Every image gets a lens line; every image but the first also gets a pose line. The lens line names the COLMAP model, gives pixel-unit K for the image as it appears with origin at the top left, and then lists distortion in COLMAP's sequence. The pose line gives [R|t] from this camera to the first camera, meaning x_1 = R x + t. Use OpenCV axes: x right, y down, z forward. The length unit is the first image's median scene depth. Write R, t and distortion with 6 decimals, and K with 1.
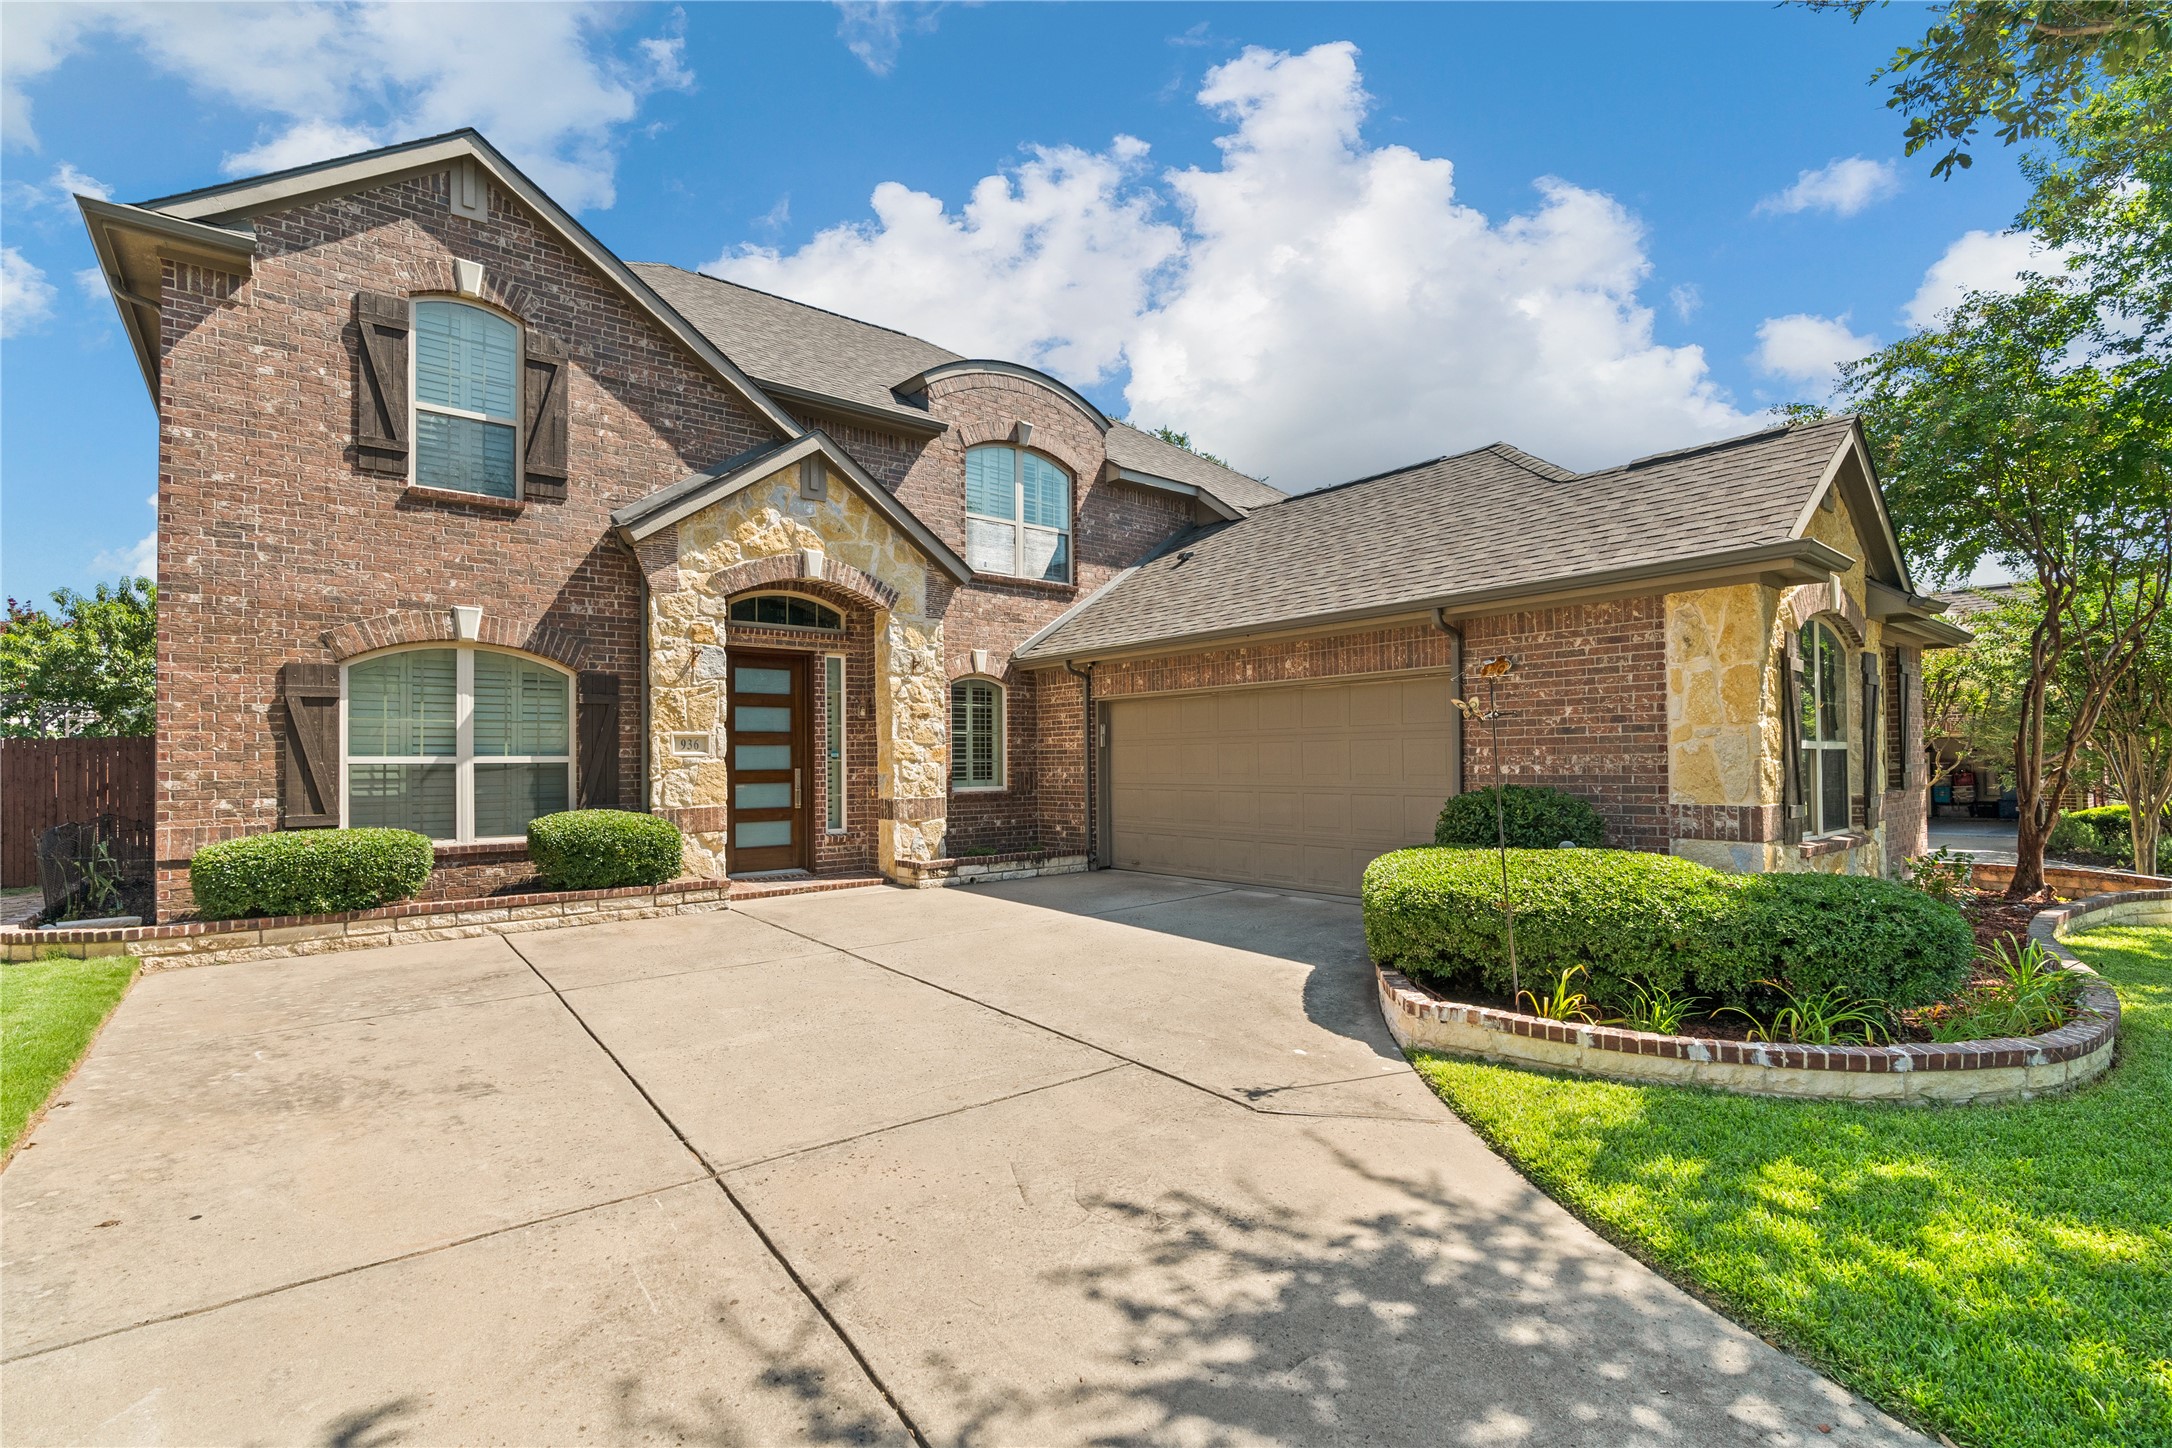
lens RADIAL K [[983.2, 0, 1096.6], [0, 983.2, 724.3], [0, 0, 1]] dist [-0.010622, 0.004903]
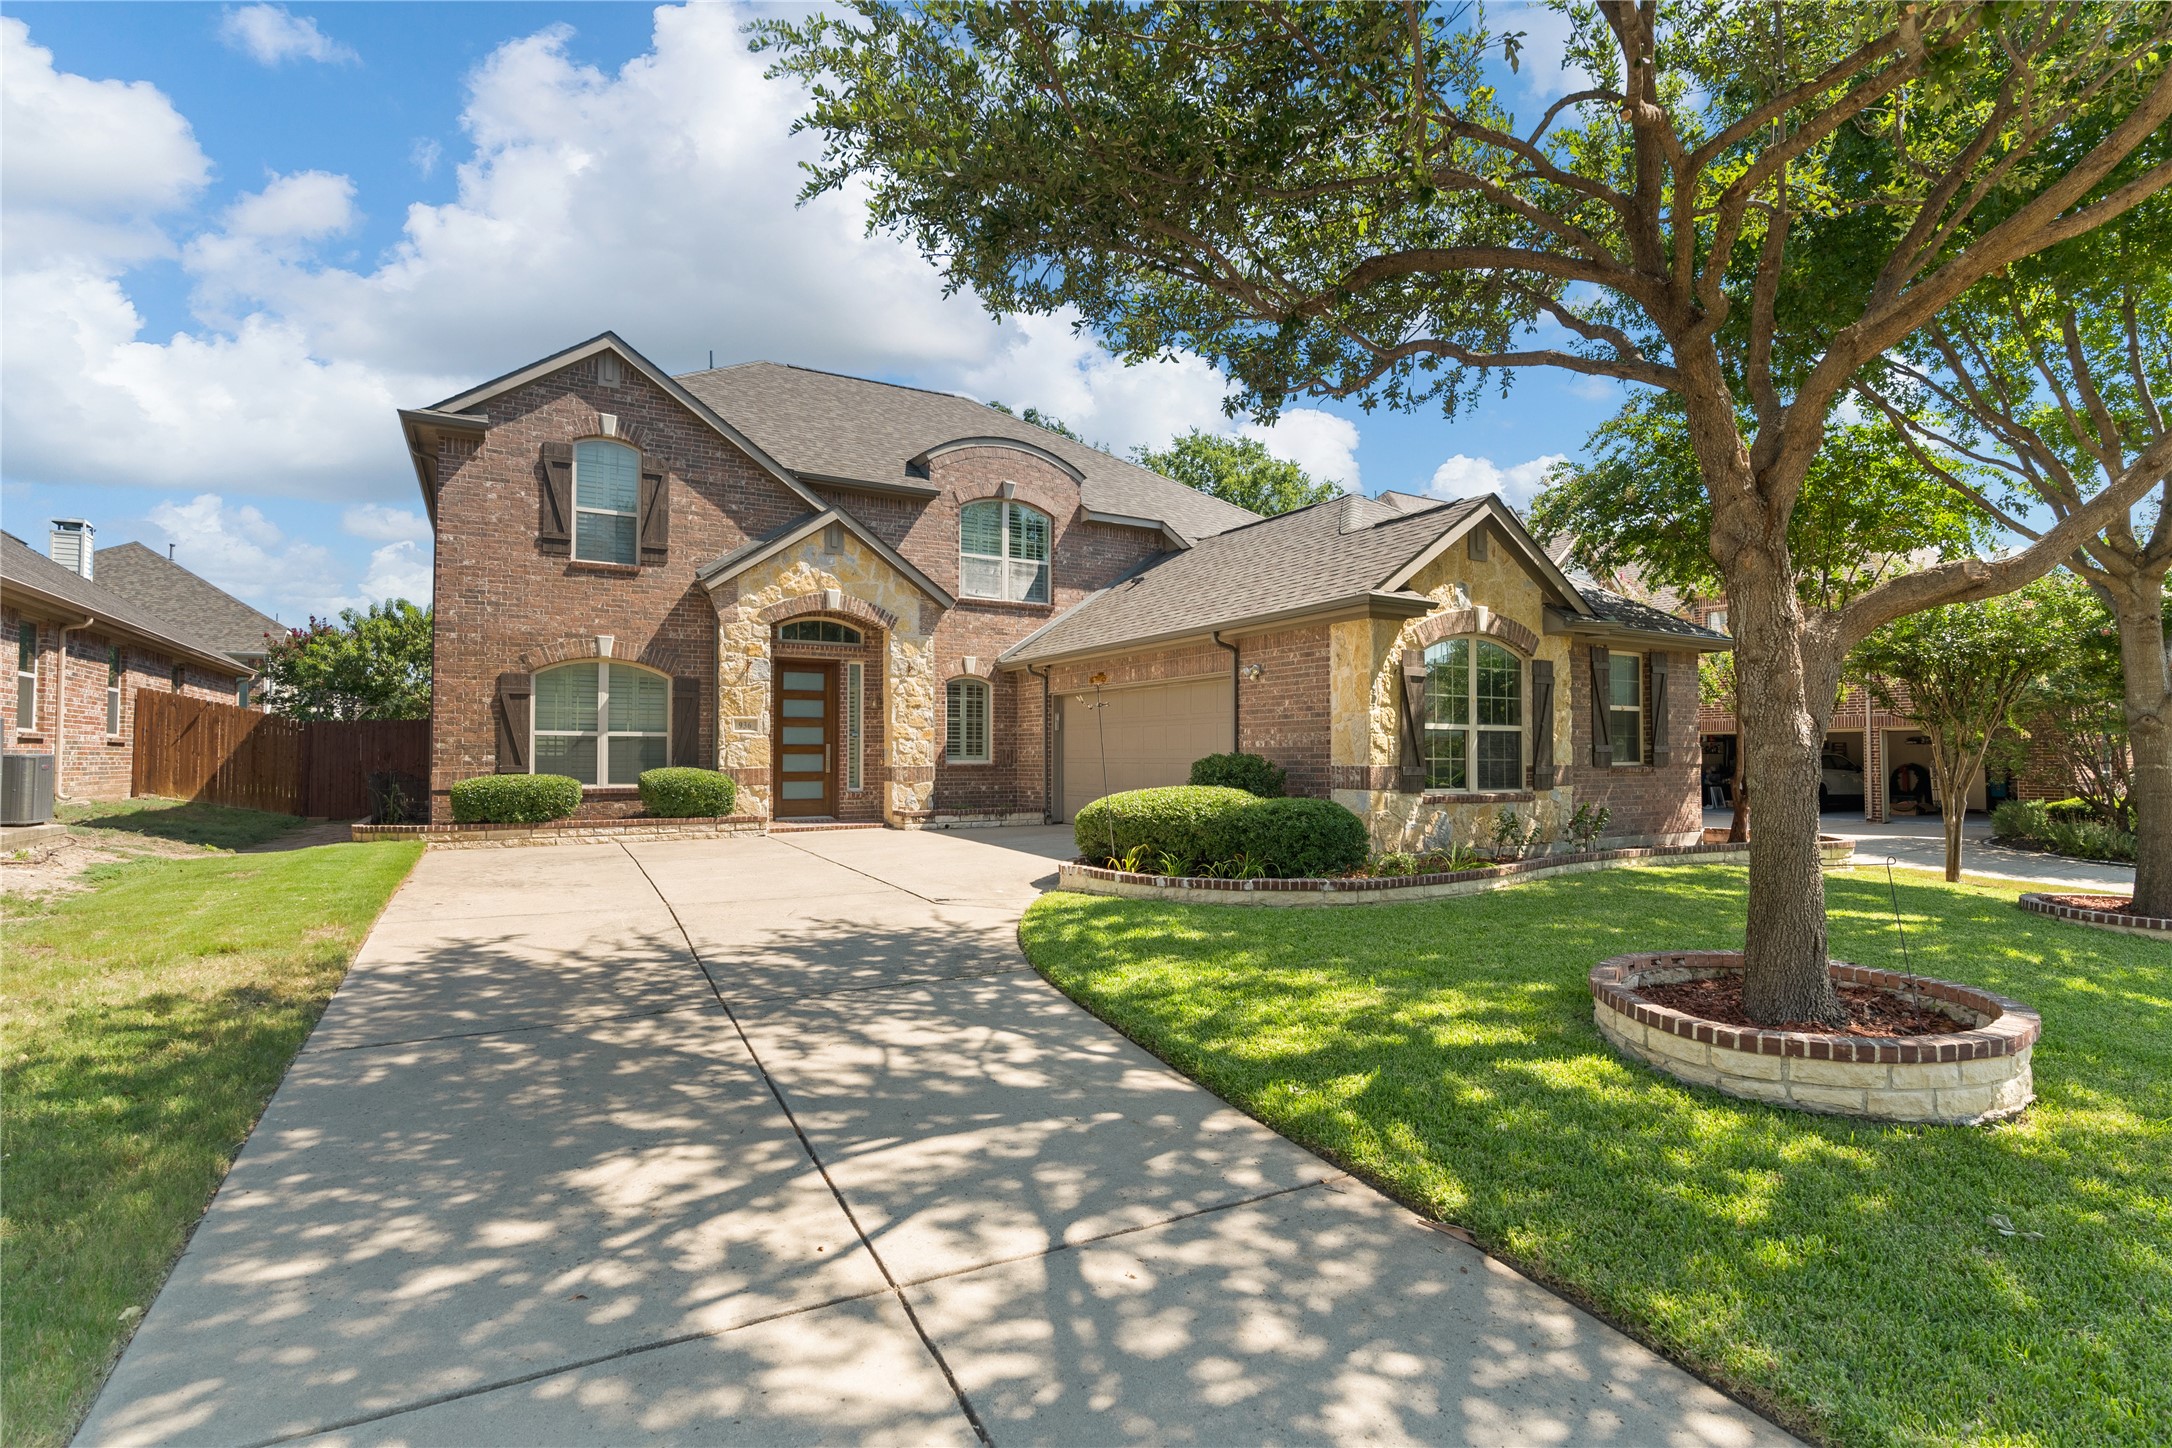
lens RADIAL K [[1066.5, 0, 1115.0], [0, 1066.5, 702.0], [0, 0, 1]] dist [-0.004307, 0.001635]
pose [[0.986230, 0.000933, -0.165378, 0.391784], [-0.003432, 0.999884, -0.014824, 0.007288], [0.165345, 0.015187, 0.986119, -0.479926]]
